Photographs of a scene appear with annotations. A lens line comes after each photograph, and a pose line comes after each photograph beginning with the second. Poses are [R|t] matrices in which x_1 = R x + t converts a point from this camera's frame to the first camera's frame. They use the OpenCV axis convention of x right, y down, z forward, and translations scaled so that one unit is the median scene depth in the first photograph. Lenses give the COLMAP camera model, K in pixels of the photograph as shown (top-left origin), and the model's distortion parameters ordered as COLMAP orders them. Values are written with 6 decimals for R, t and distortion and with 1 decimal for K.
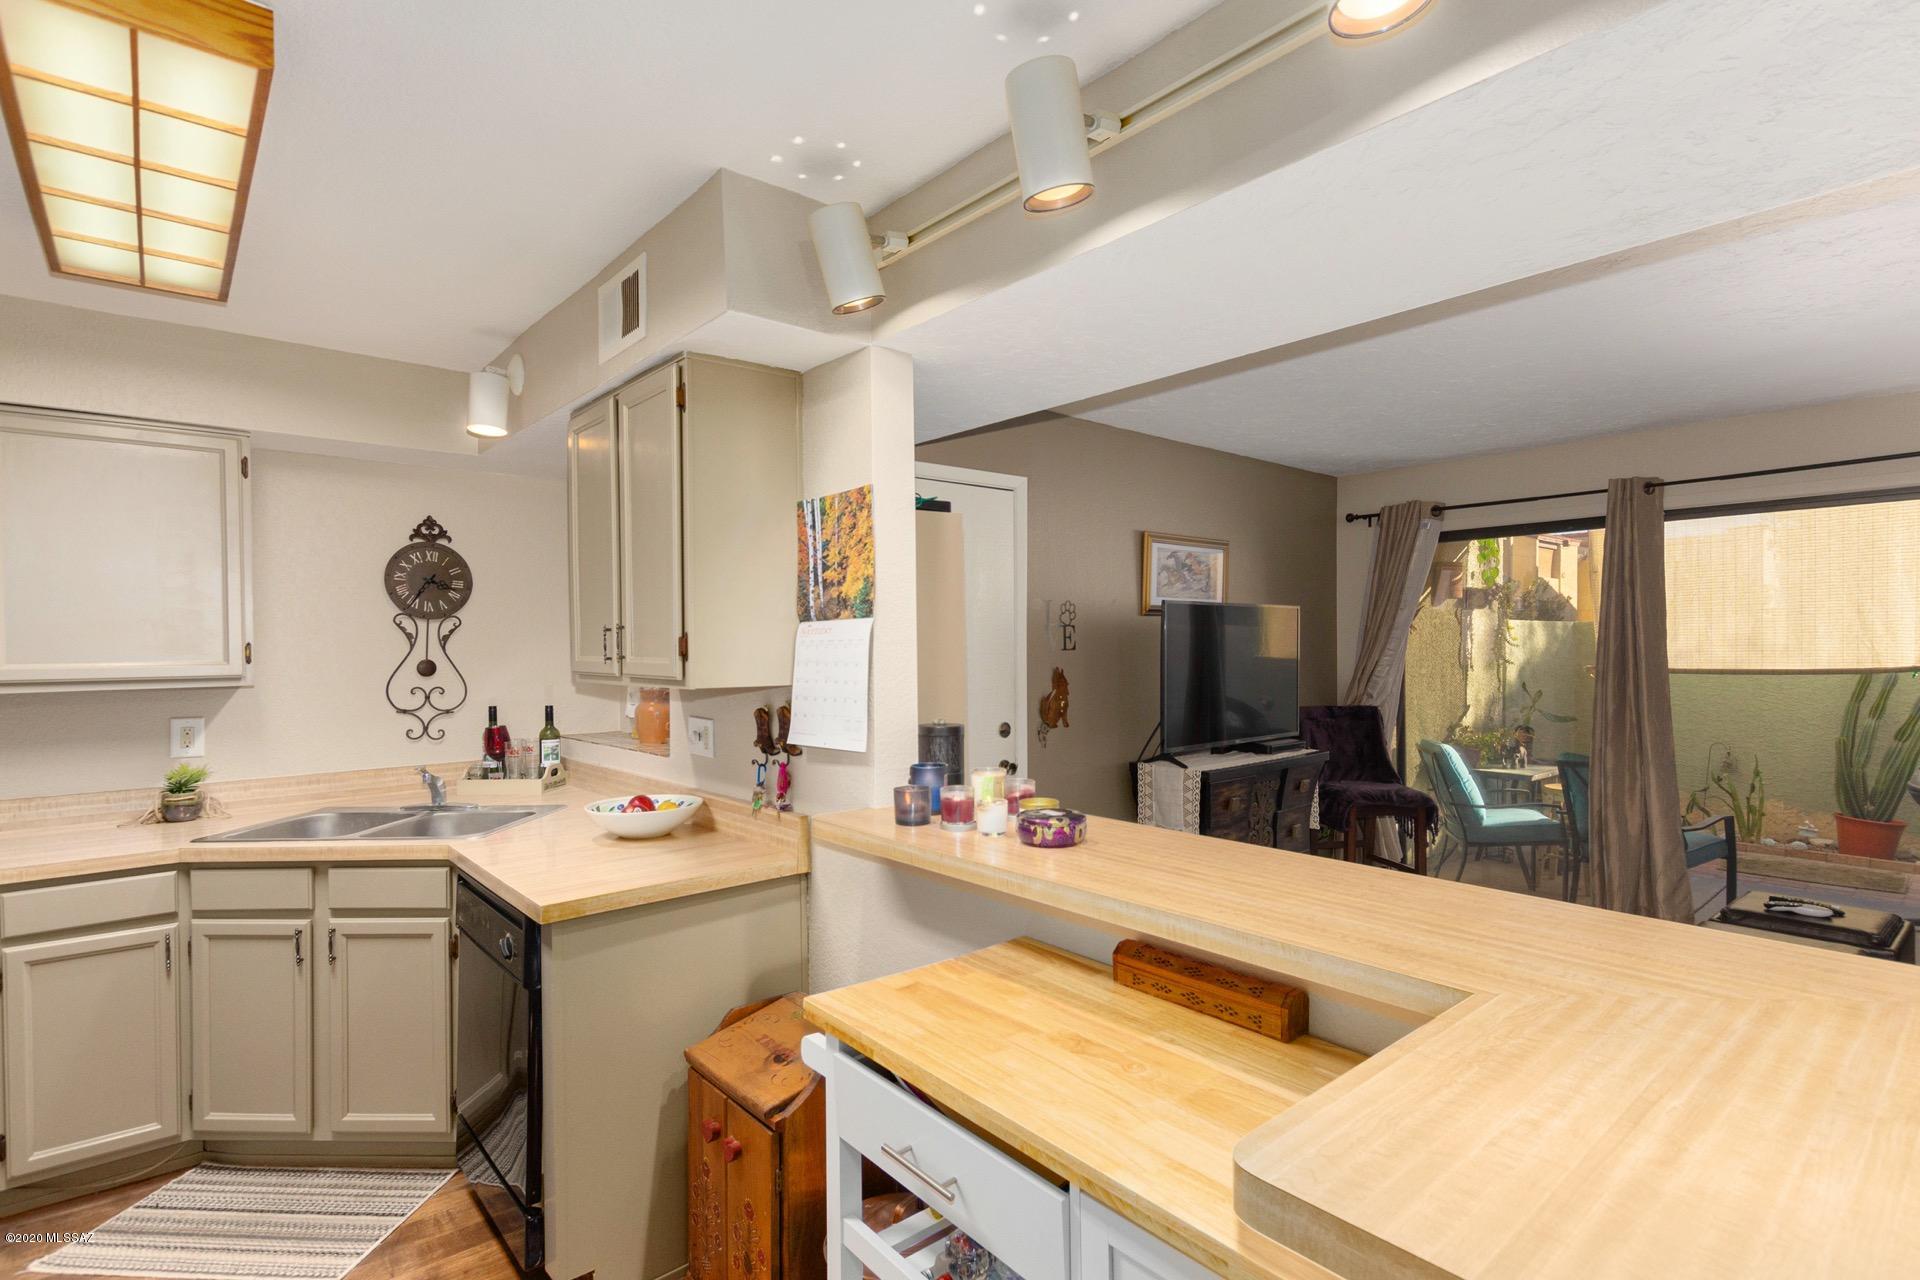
lens RADIAL K [[928.7, 0, 959.7], [0, 928.7, 657.5], [0, 0, 1]] dist [0.017341, -0.004237]
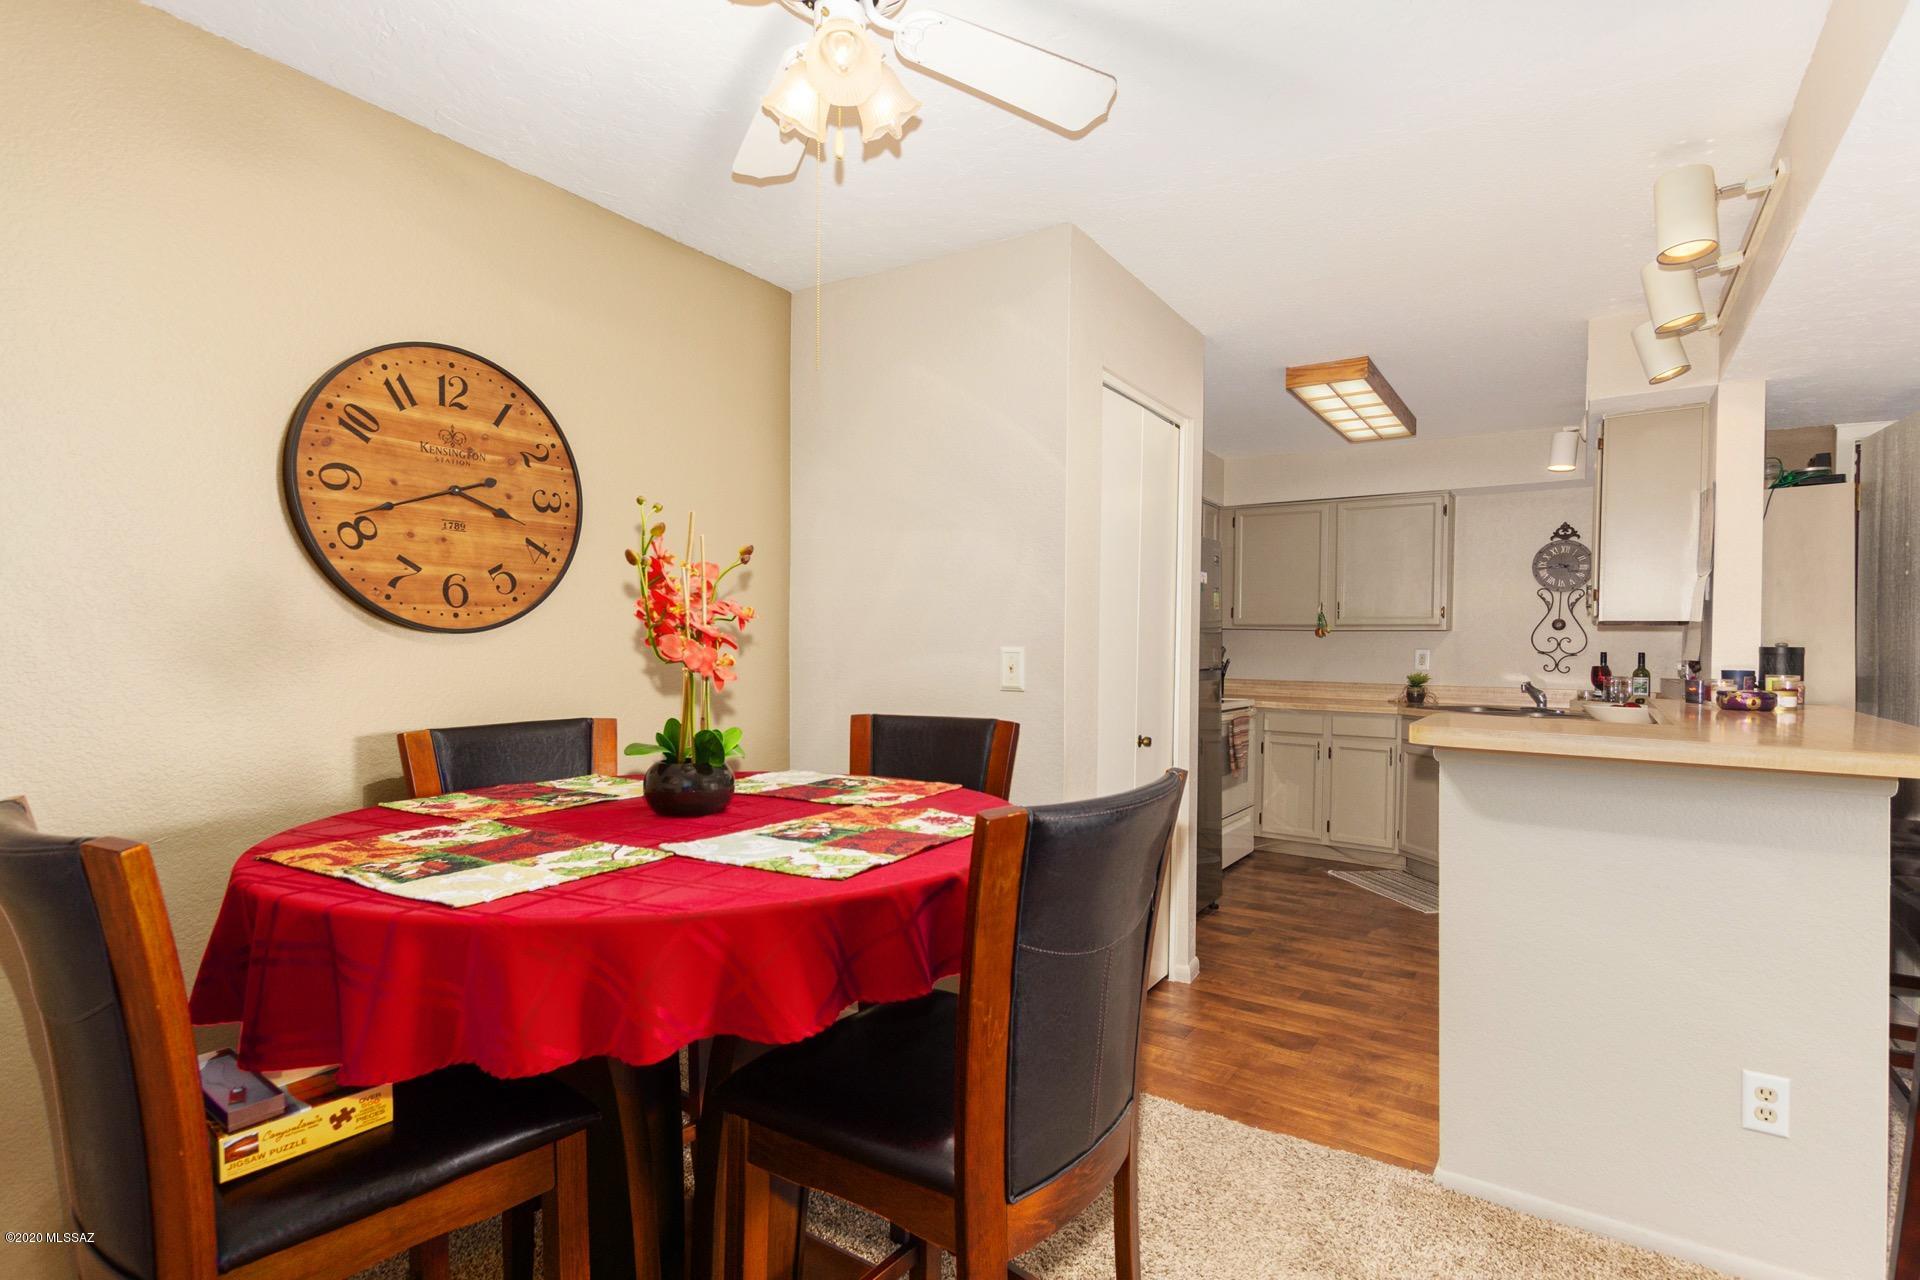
lens RADIAL K [[928.7, 0, 961.1], [0, 928.7, 657.2], [0, 0, 1]] dist [0.017341, -0.004237]
pose [[0.273244, 0.026933, -0.961568, 0.614333], [-0.027765, 0.999412, 0.020104, 0.060947], [0.961544, 0.021205, 0.273832, -0.333148]]
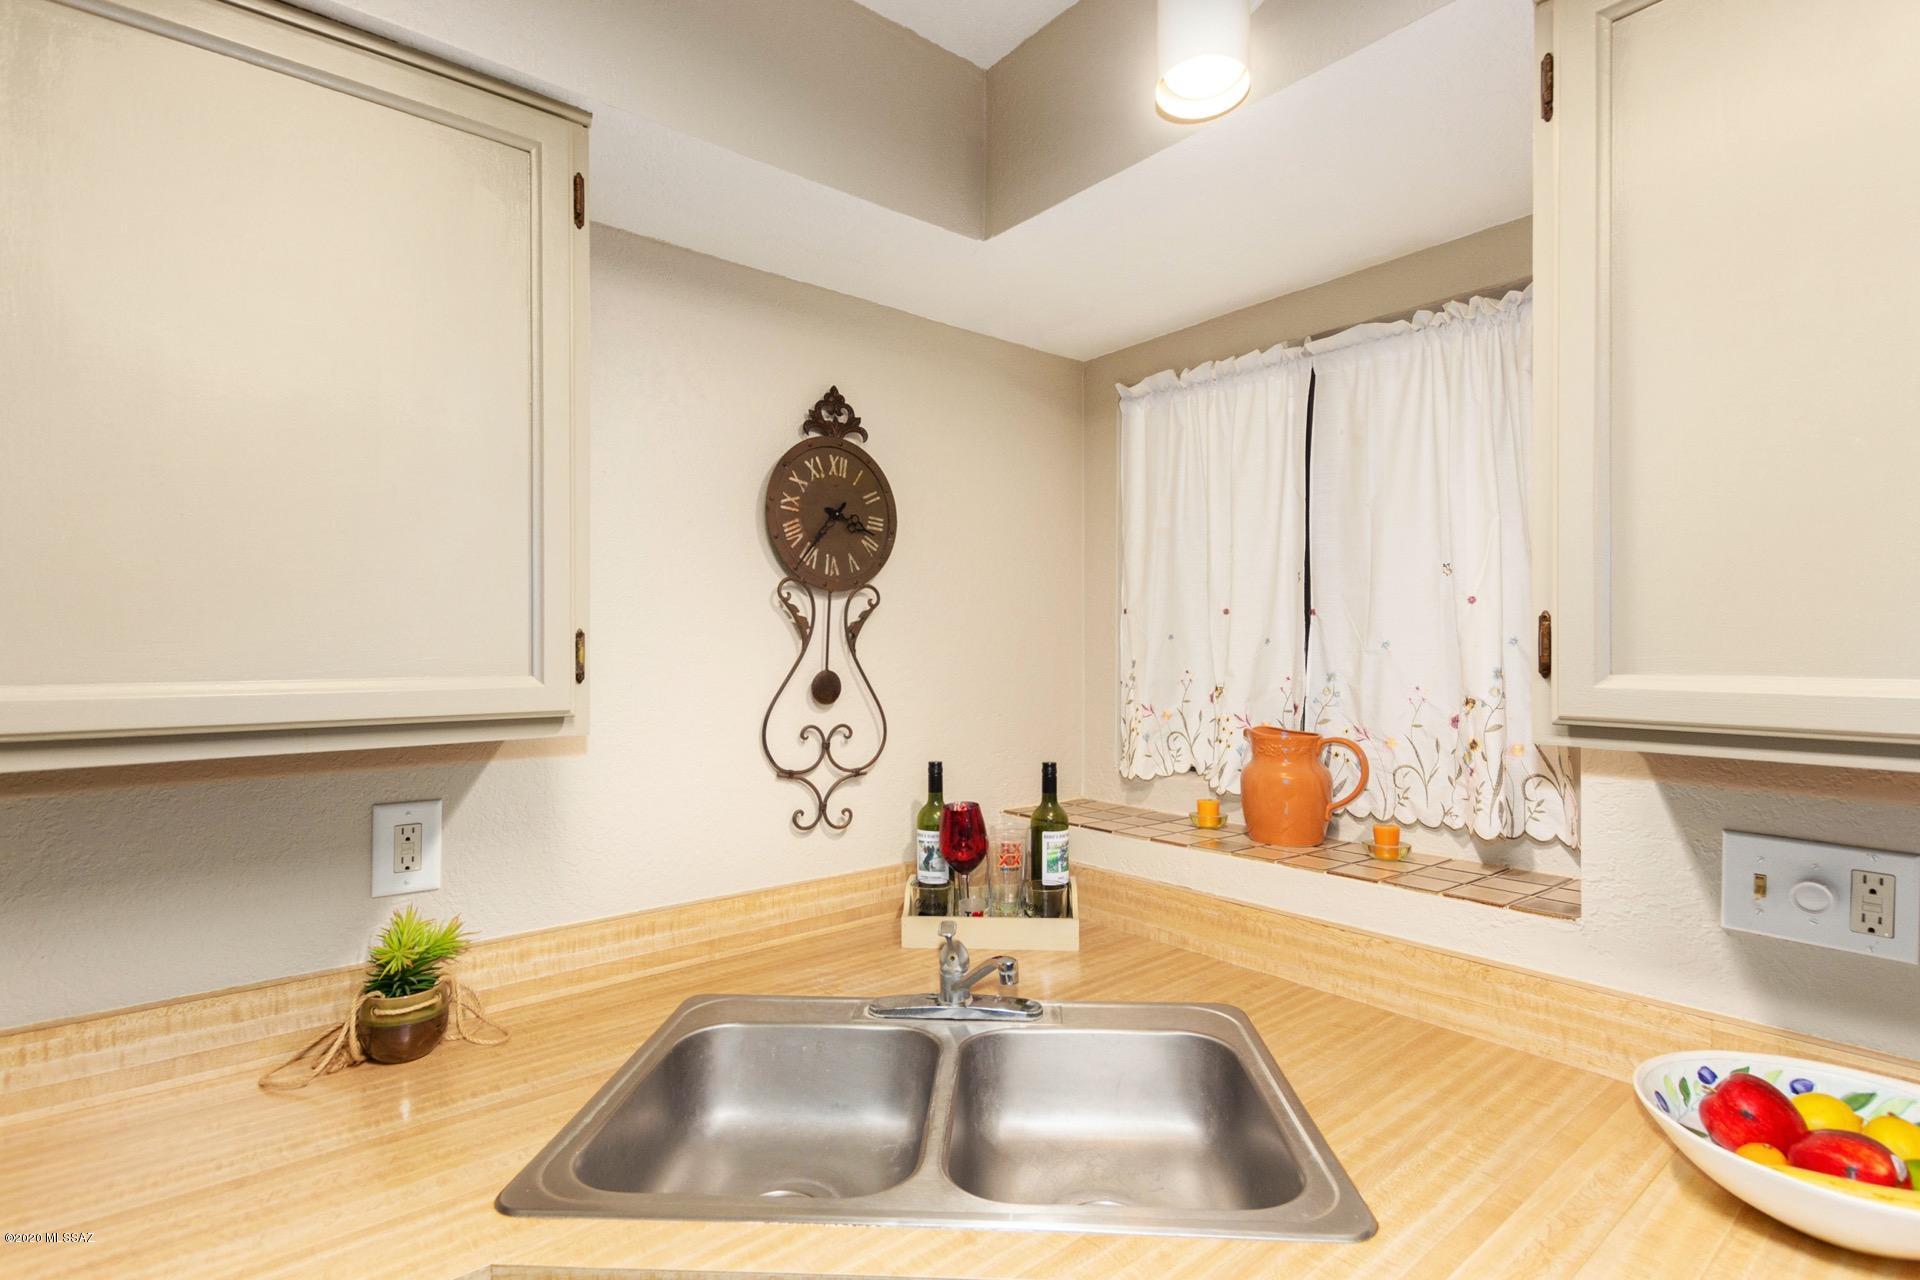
lens RADIAL K [[928.7, 0, 961.2], [0, 928.7, 656.3], [0, 0, 1]] dist [0.017341, -0.004237]
pose [[0.999622, 0.007780, -0.026388, -0.489419], [-0.007957, 0.999946, -0.006617, -0.002917], [0.026335, 0.006825, 0.999630, 0.503833]]
